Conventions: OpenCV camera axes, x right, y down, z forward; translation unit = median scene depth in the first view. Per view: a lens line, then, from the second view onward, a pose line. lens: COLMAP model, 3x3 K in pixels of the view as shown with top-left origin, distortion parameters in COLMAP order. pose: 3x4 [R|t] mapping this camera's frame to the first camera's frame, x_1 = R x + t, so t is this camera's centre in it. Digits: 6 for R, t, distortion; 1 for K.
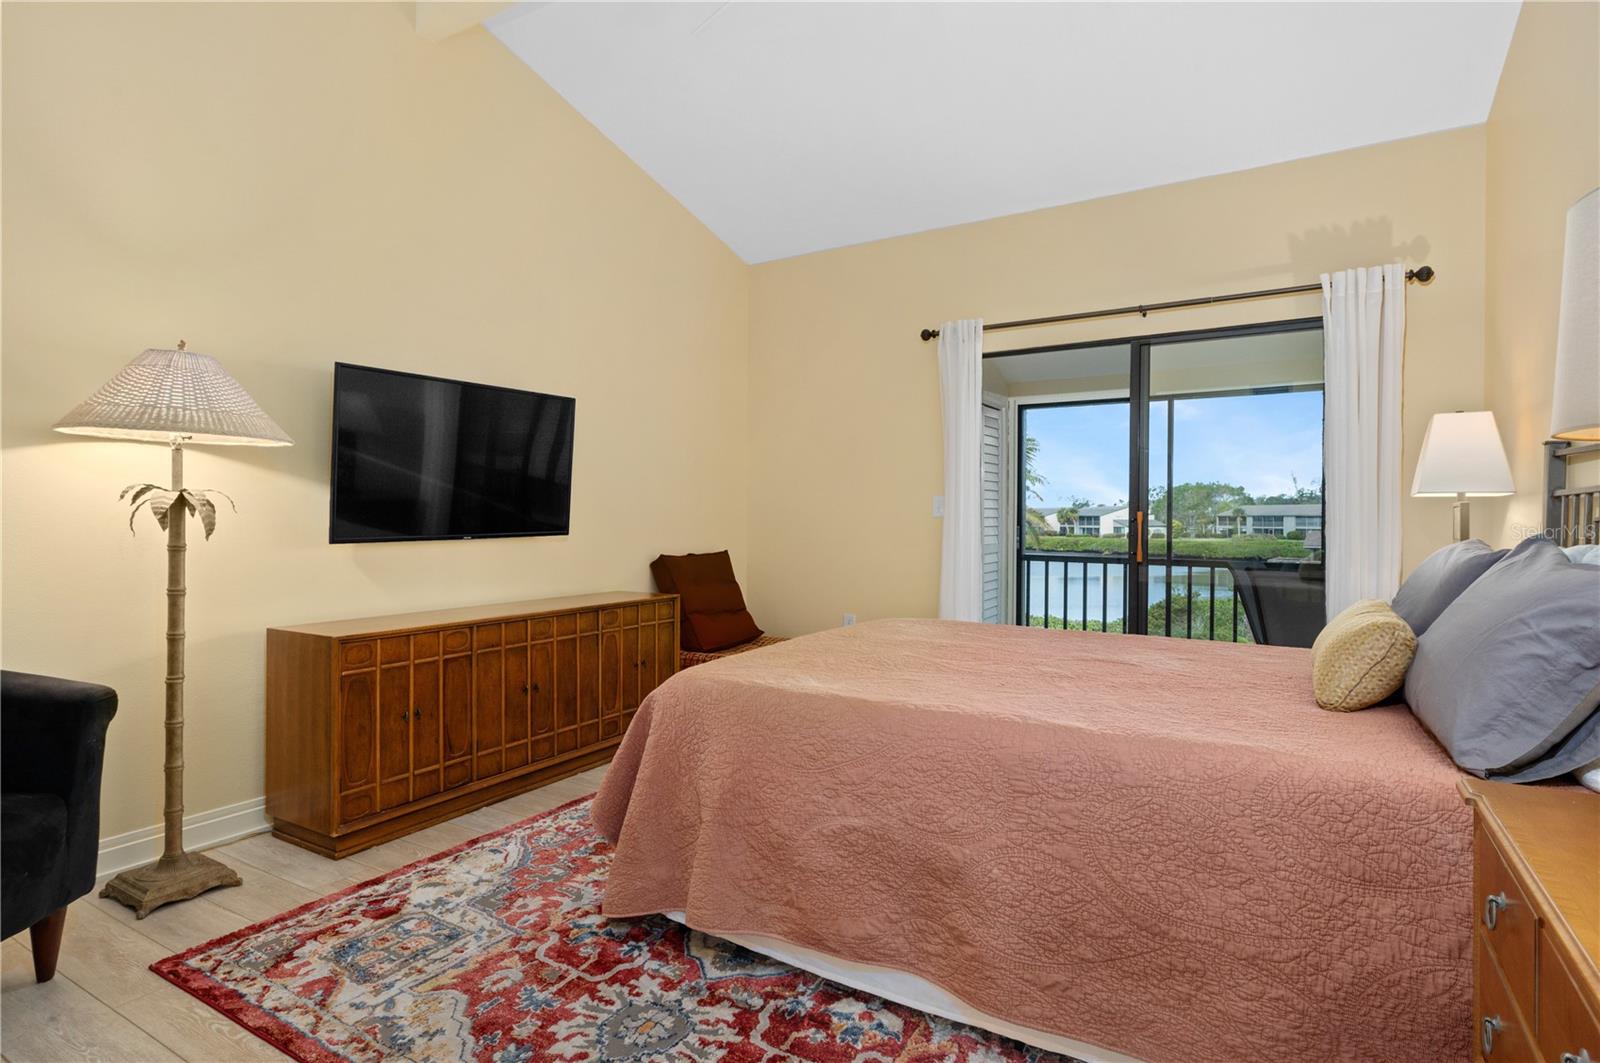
lens RADIAL K [[805.3, 0, 800.0], [0, 805.3, 531.5], [0, 0, 1]] dist [0.002664, 0.000532]
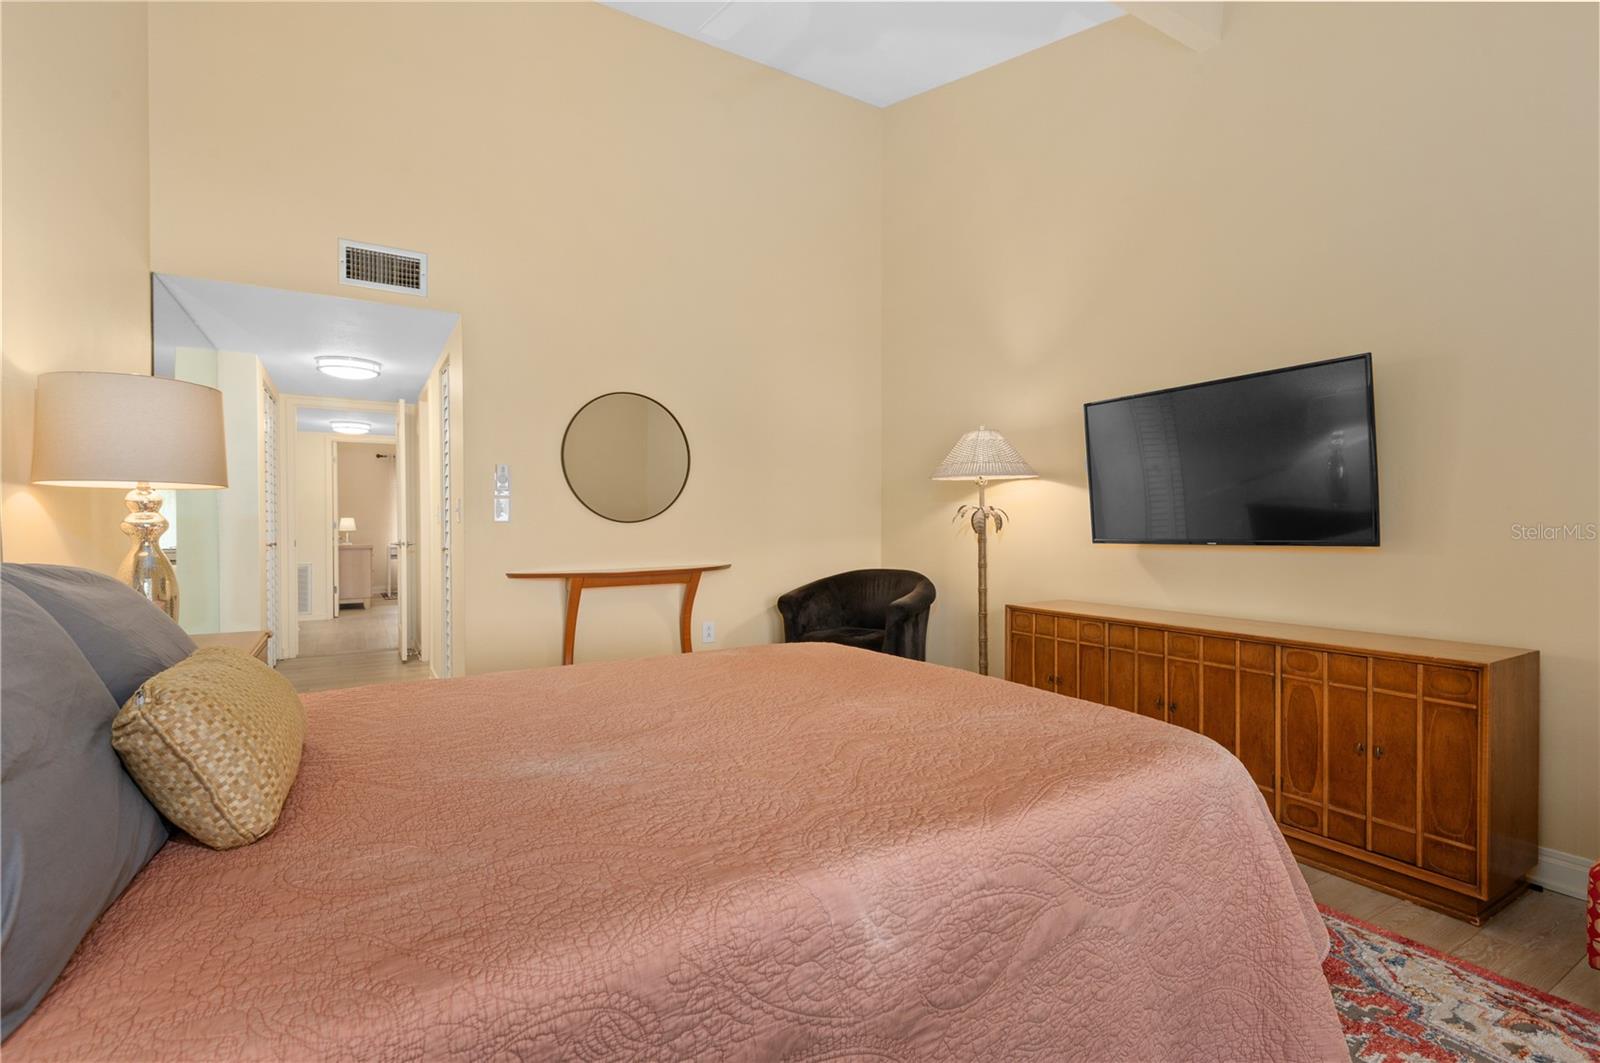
lens RADIAL K [[741.6, 0, 796.4], [0, 741.6, 524.6], [0, 0, 1]] dist [0.002740, 0.000288]
pose [[-0.465253, 0.002431, -0.885175, 0.570854], [-0.014633, 0.999838, 0.010437, -0.015486], [0.885057, 0.017809, -0.465142, 0.925728]]
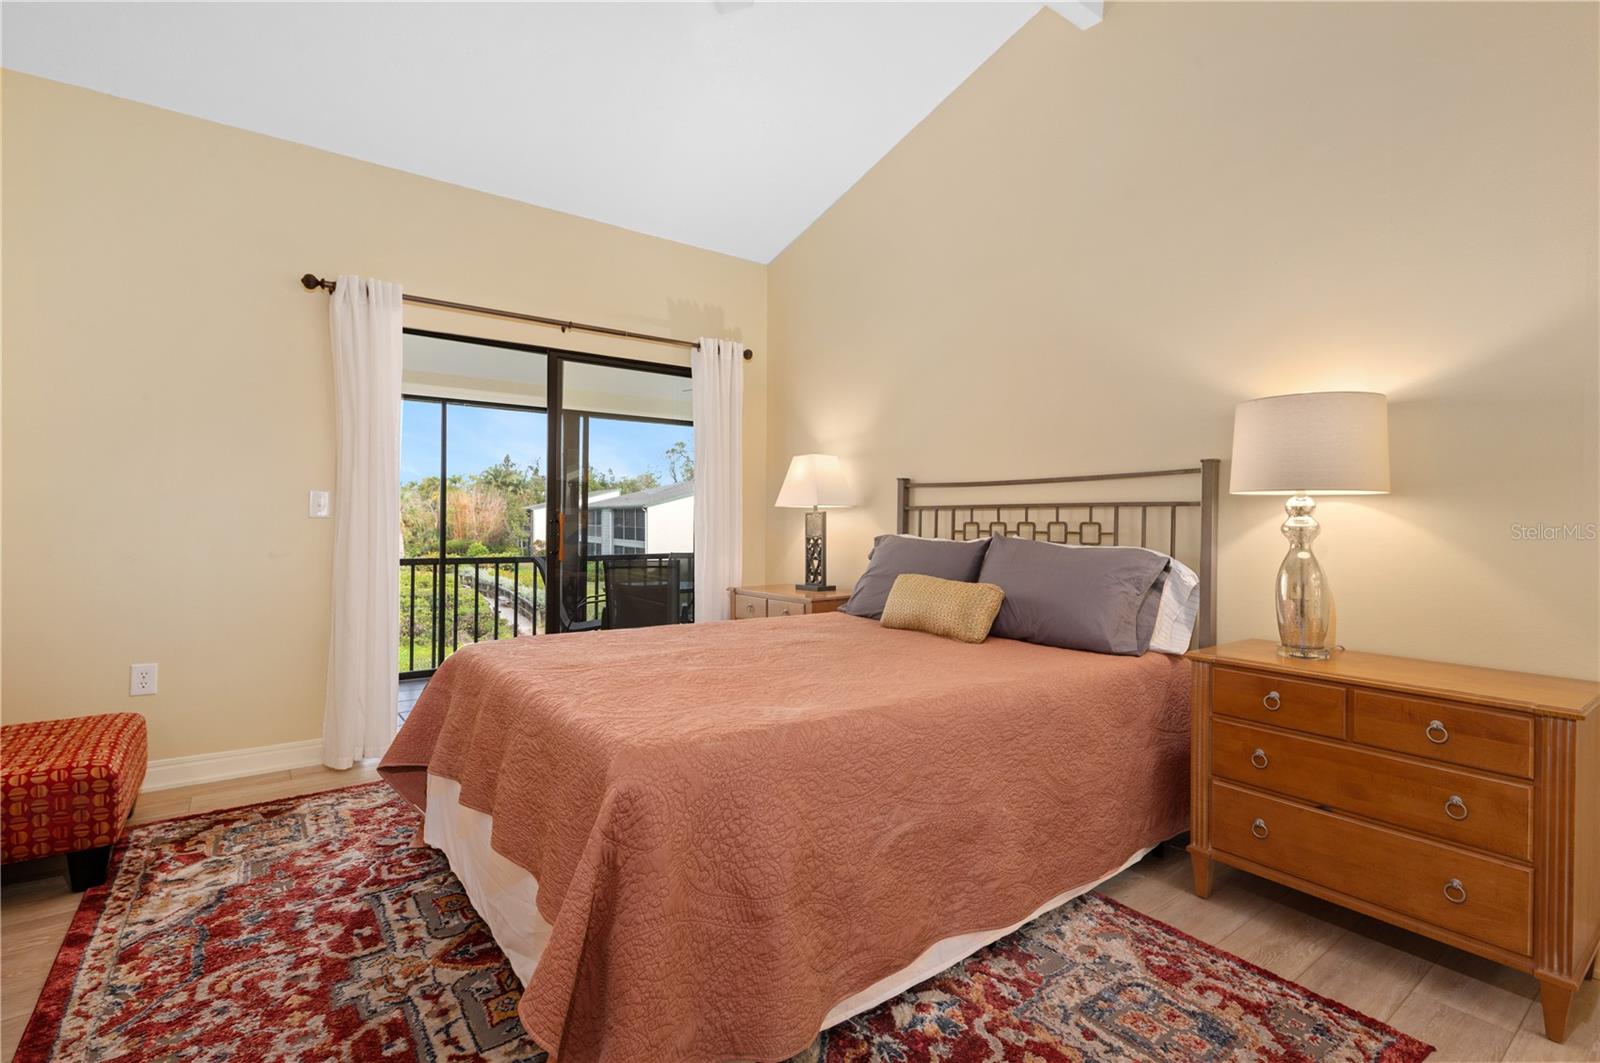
lens RADIAL K [[741.6, 0, 796.4], [0, 741.6, 524.6], [0, 0, 1]] dist [0.002740, 0.000288]
pose [[0.379756, -0.004618, 0.925075, -0.418295], [0.008850, 0.999960, 0.001359, -0.009837], [-0.925044, 0.007671, 0.379782, 0.383549]]
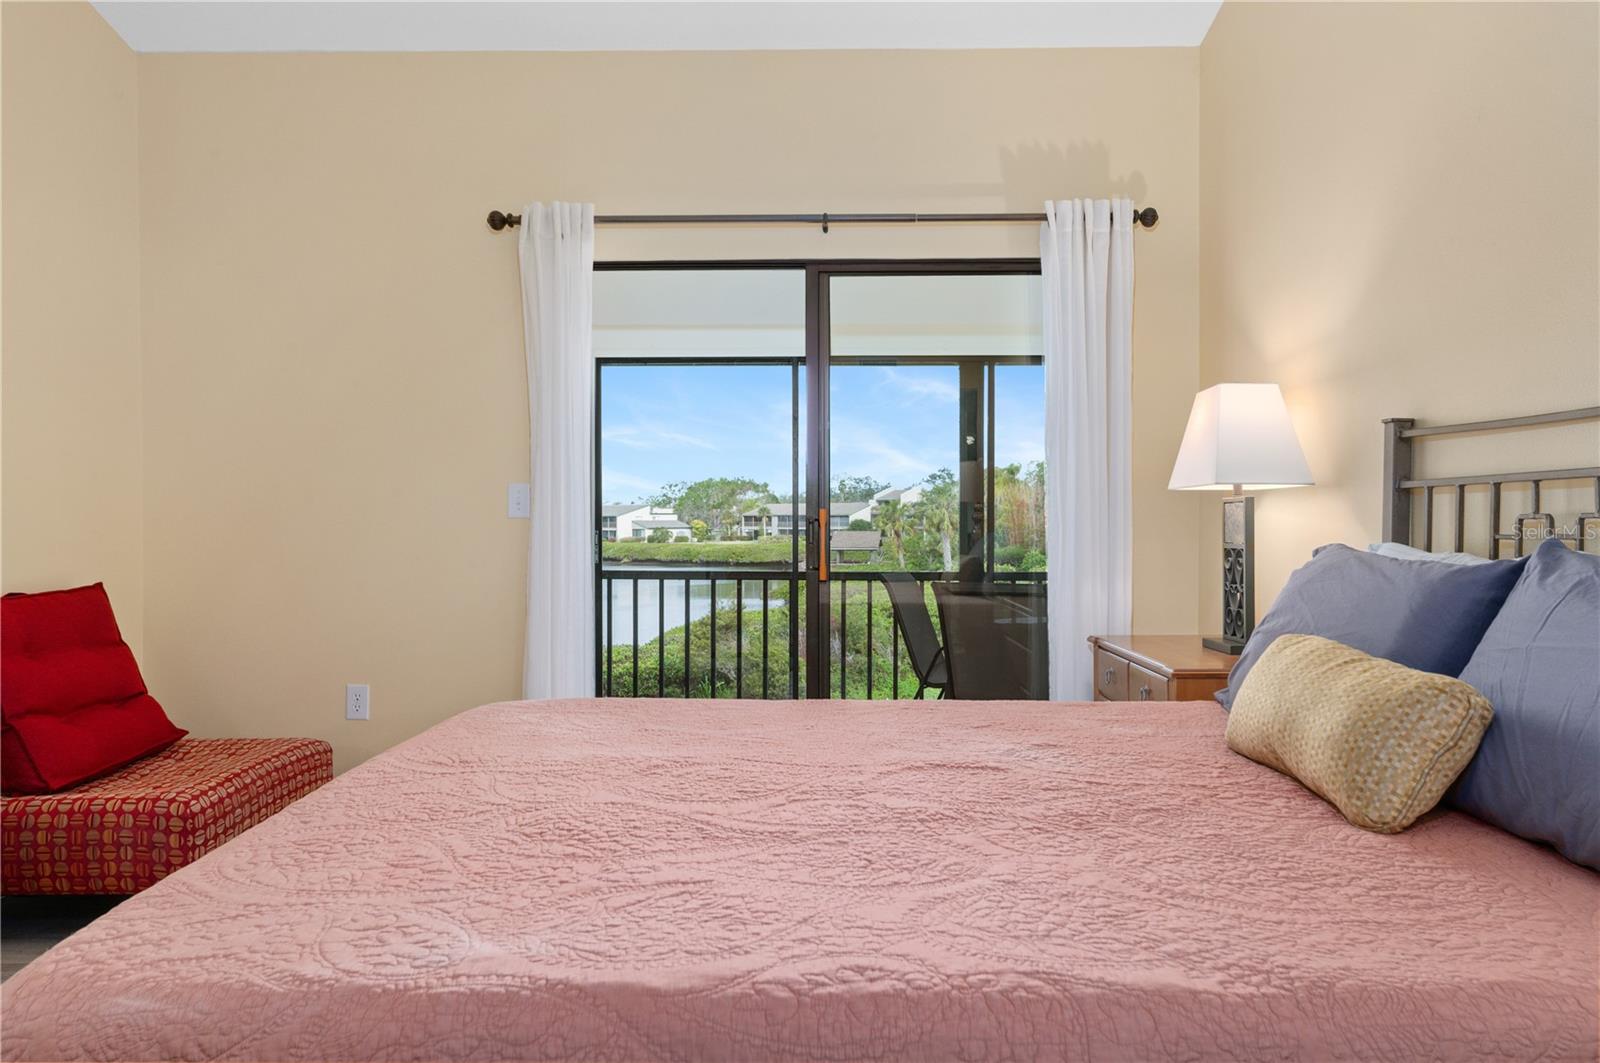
lens RADIAL K [[1016.5, 0, 800.0], [0, 1016.5, 531.5], [0, 0, 1]] dist [0.015470, 0.001294]
pose [[0.860300, -0.009836, 0.509693, -0.054531], [0.011983, 0.999928, -0.000928, -0.004925], [-0.509647, 0.006906, 0.860356, 0.277886]]
